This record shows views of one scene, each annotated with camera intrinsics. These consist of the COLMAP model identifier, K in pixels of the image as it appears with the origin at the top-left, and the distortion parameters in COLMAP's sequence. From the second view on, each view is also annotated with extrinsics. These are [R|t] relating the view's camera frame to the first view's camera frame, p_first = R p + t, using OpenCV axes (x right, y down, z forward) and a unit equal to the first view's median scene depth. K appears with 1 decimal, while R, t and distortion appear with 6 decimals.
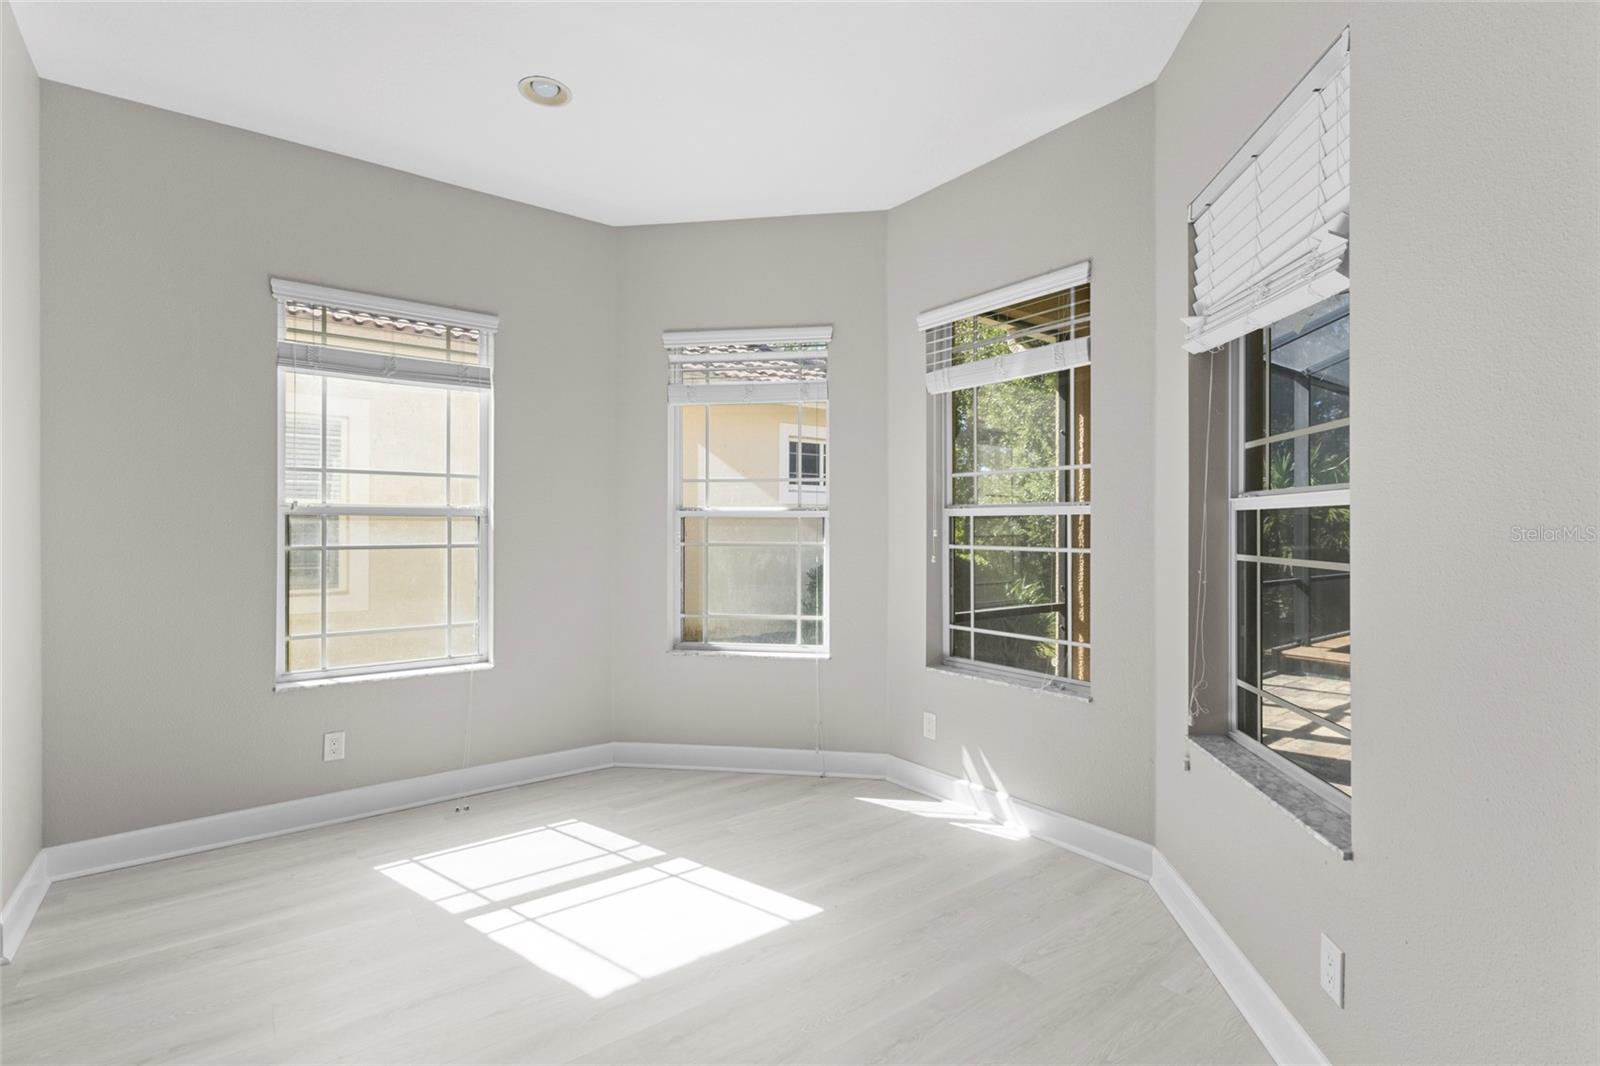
lens RADIAL K [[736.3, 0, 795.6], [0, 736.3, 526.5], [0, 0, 1]] dist [-0.001706, 0.000254]
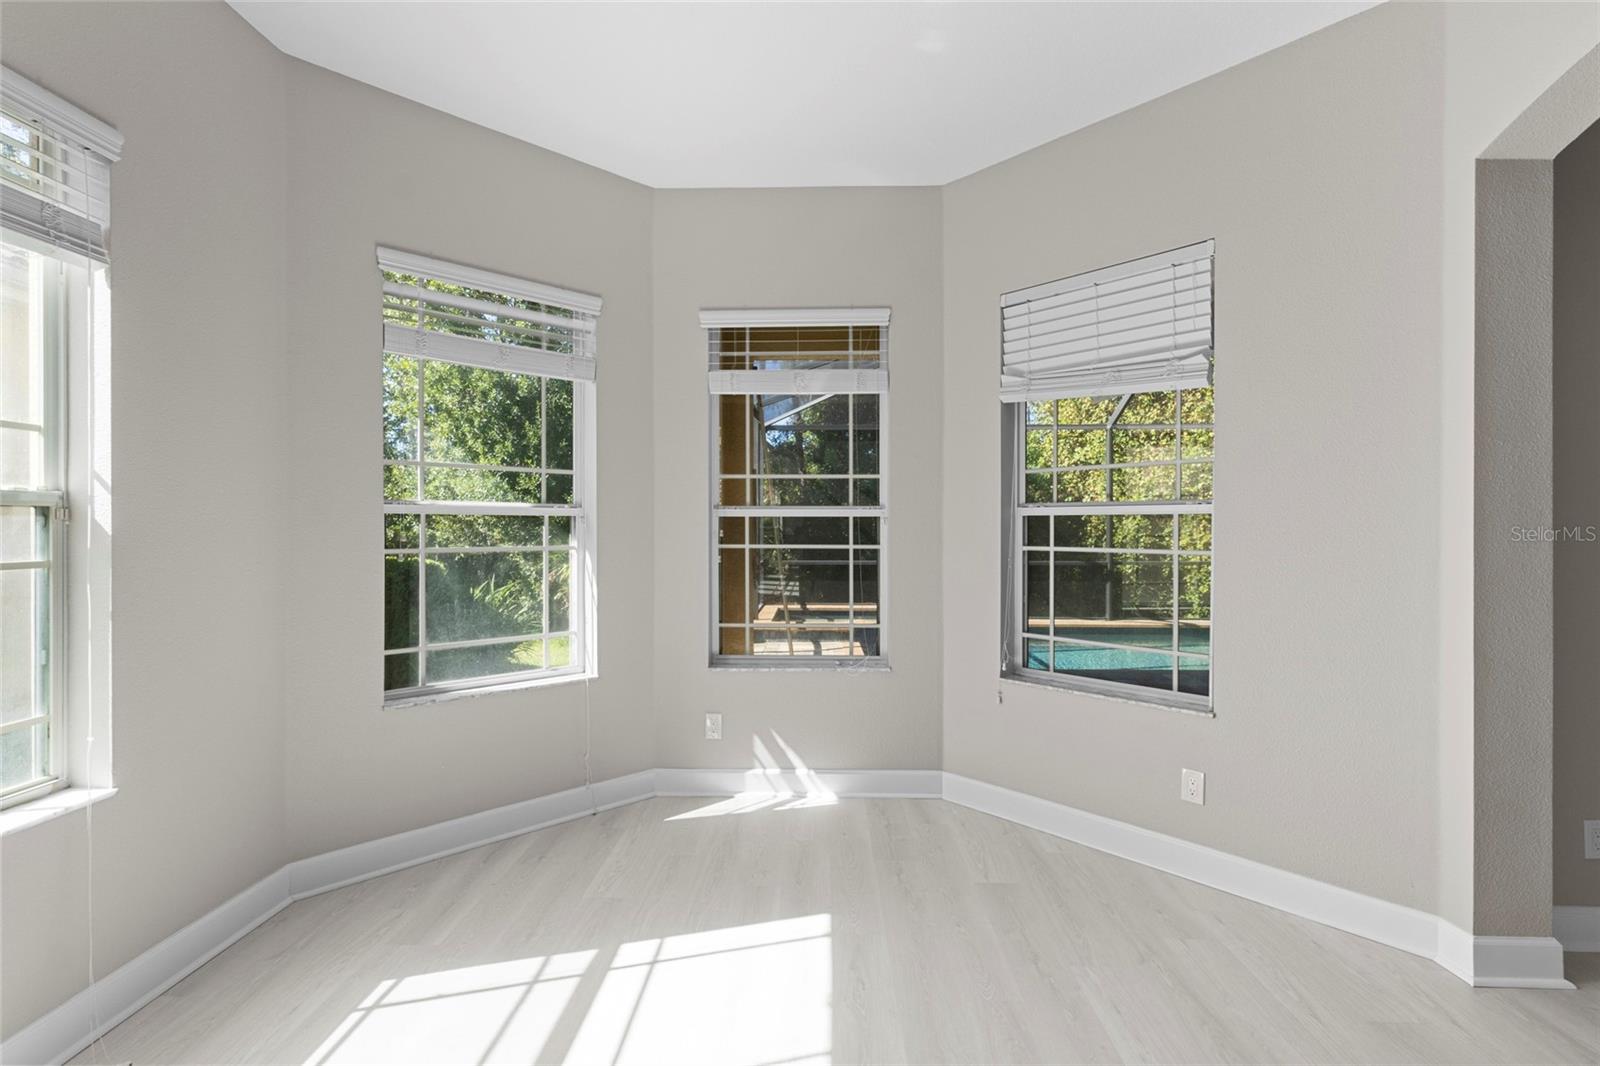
lens RADIAL K [[734.1, 0, 800.0], [0, 734.1, 533.0], [0, 0, 1]] dist [0.005514, 0.000692]
pose [[0.625436, -0.005920, 0.780253, -0.541685], [-0.001966, 0.999956, 0.009164, -0.001100], [-0.780273, -0.007266, 0.625397, 0.297264]]
